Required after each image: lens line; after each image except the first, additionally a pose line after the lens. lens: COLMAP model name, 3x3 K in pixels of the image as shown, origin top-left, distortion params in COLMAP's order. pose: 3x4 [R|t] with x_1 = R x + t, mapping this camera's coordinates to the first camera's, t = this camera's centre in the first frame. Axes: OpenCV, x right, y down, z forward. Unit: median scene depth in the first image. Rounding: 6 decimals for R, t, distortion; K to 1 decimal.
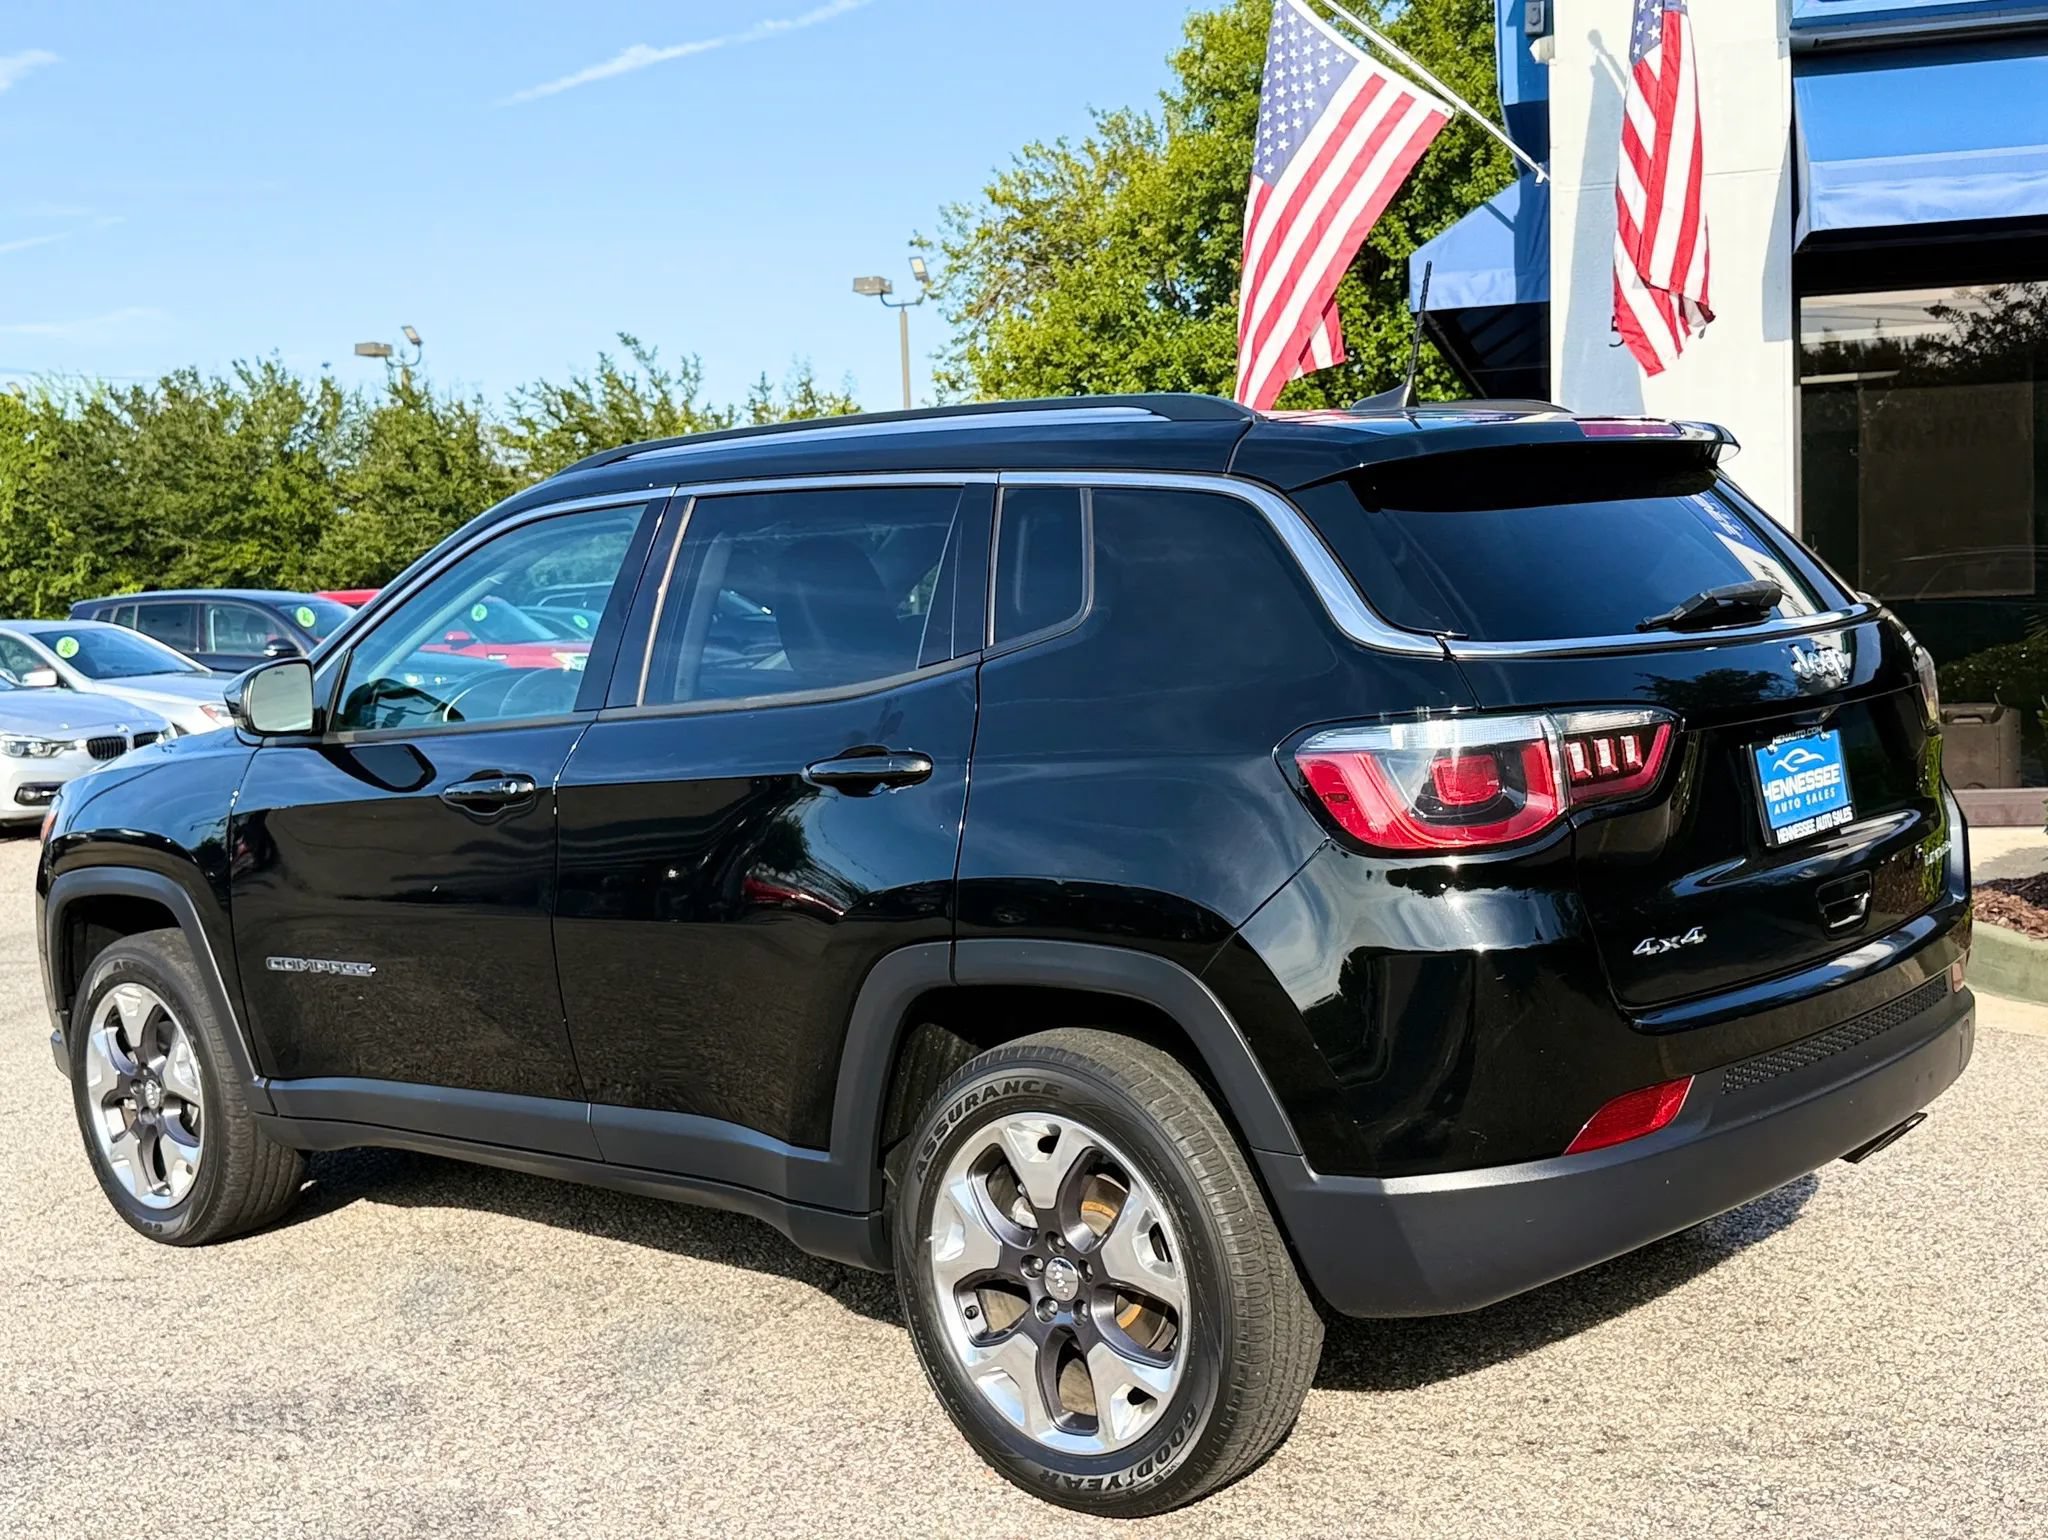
lens RADIAL K [[2313.2, 0, 1037.4], [0, 2313.2, 795.6], [0, 0, 1]] dist [0.198429, -0.446847]
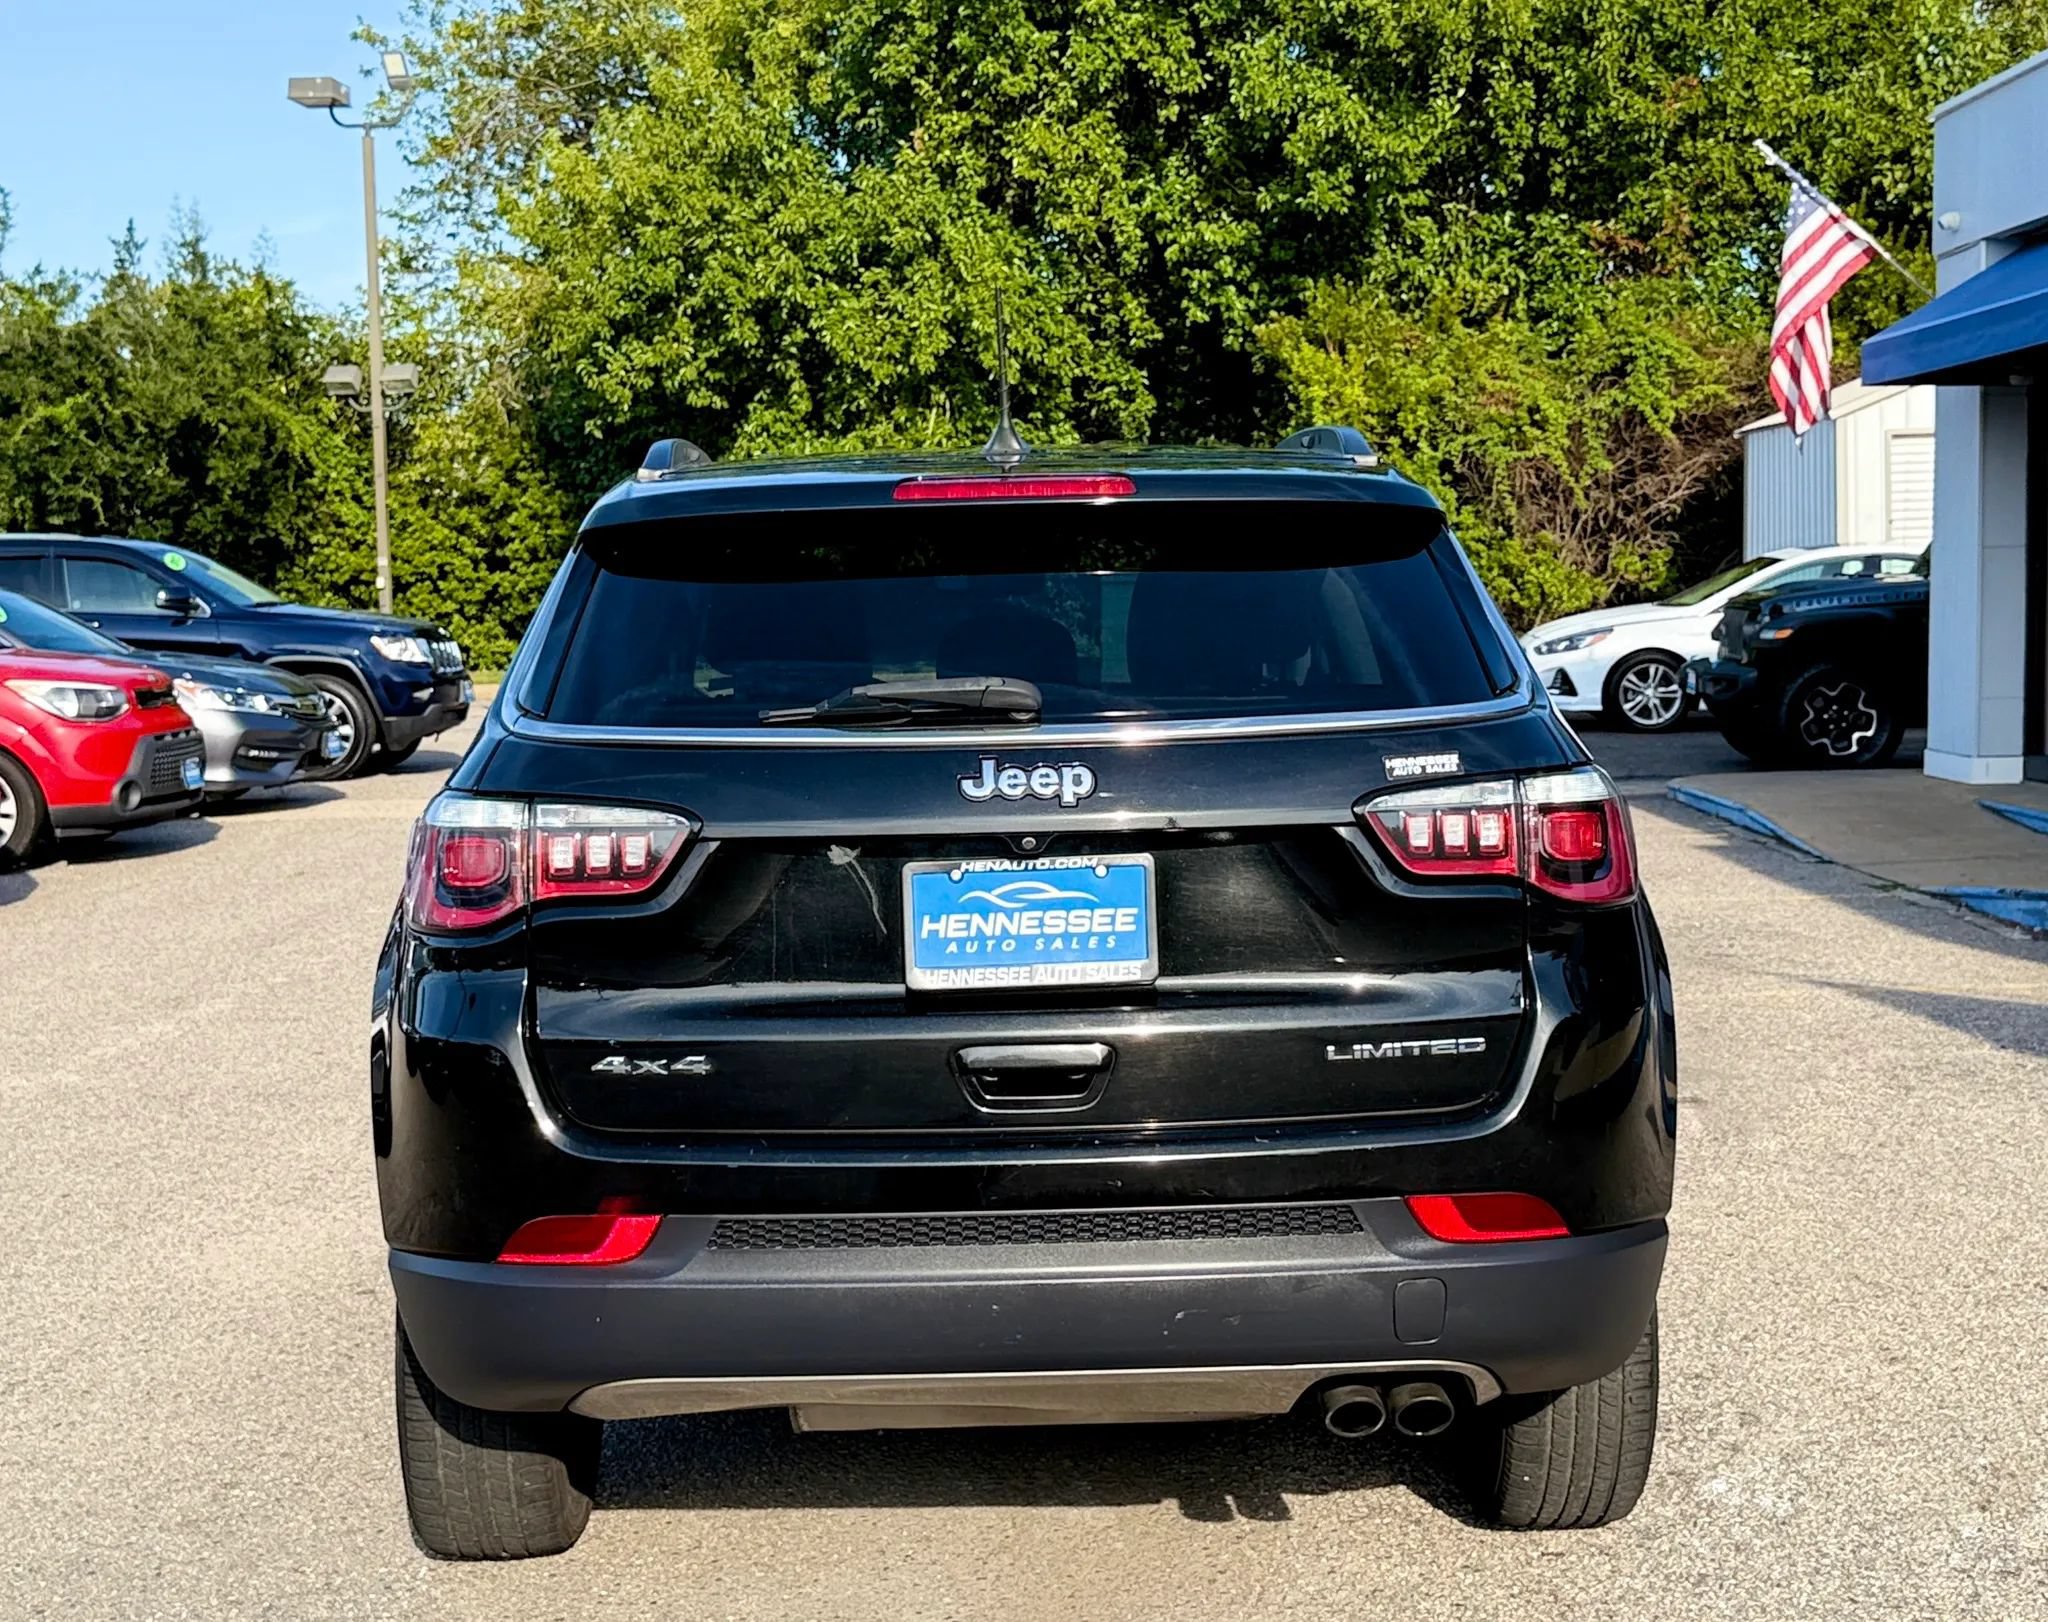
lens RADIAL K [[2883.1, 0, 986.3], [0, 2883.1, 814.2], [0, 0, 1]] dist [0.196321, -0.447945]
pose [[0.972908, 0.003681, 0.231162, -0.087914], [-0.001725, 0.999961, -0.008664, -0.016943], [-0.231185, 0.008030, 0.972877, 0.206680]]
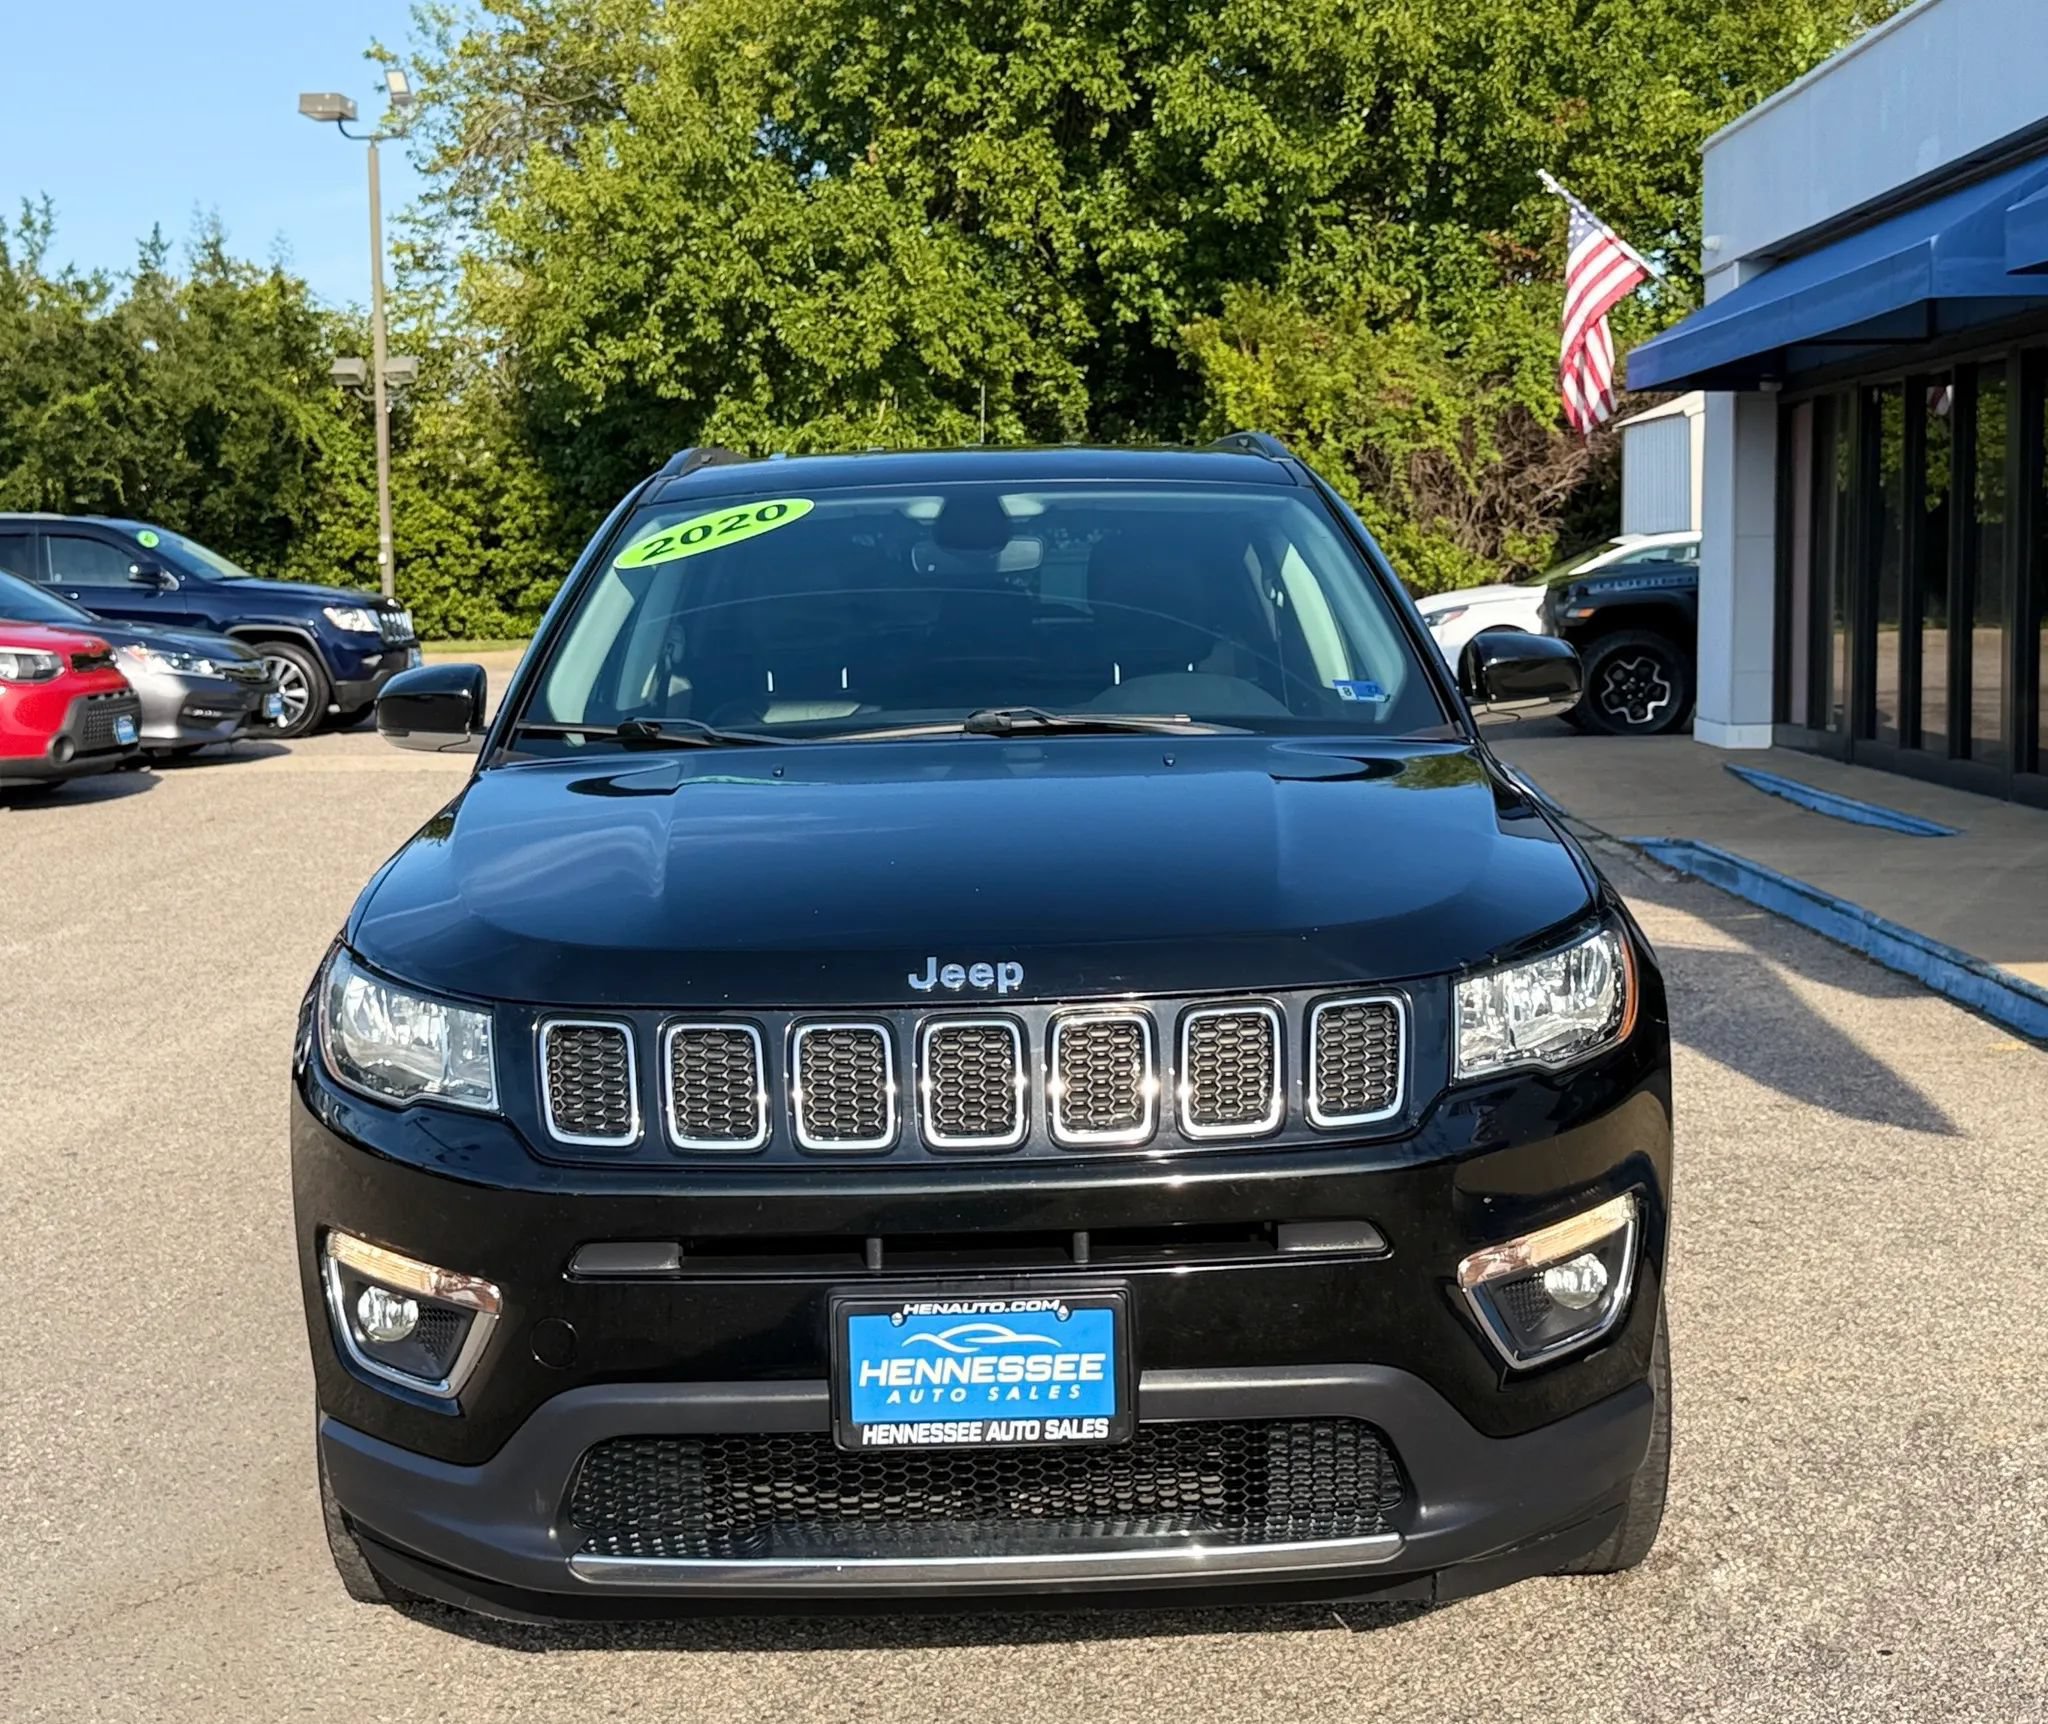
lens RADIAL K [[2726.1, 0, 986.6], [0, 2726.1, 774.6], [0, 0, 1]] dist [0.190570, -0.421066]
pose [[0.975670, 0.009333, 0.219046, -0.065866], [-0.007357, 0.999925, -0.009831, -0.015786], [-0.219121, 0.007980, 0.975665, 0.179292]]
